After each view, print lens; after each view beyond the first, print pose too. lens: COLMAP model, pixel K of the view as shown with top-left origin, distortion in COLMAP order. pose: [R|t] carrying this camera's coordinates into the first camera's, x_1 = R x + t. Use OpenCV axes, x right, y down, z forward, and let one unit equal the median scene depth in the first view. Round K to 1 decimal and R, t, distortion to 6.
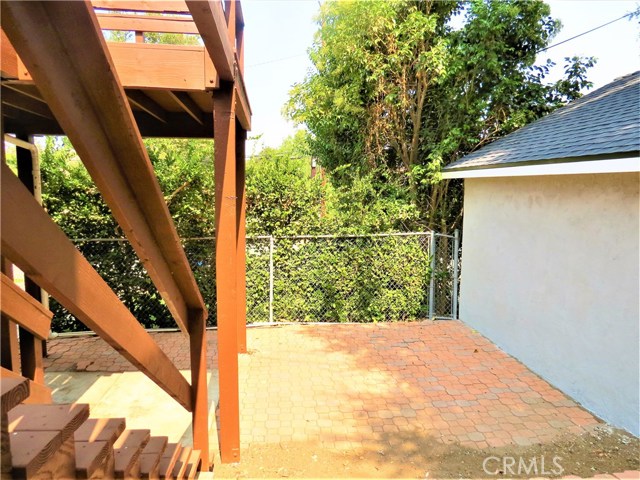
lens RADIAL K [[438.3, 0, 320.0], [0, 438.3, 240.0], [0, 0, 1]] dist [-0.006173, -0.000714]
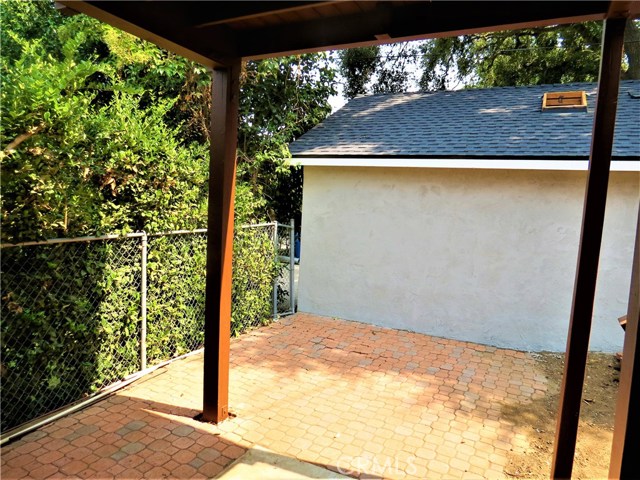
lens RADIAL K [[452.5, 0, 320.0], [0, 452.5, 240.0], [0, 0, 1]] dist [-0.010858, -0.002241]
pose [[0.558158, -0.053113, 0.828033, -0.677629], [0.049612, 0.998300, 0.030592, -0.007496], [-0.828250, 0.024005, 0.559844, 0.569813]]
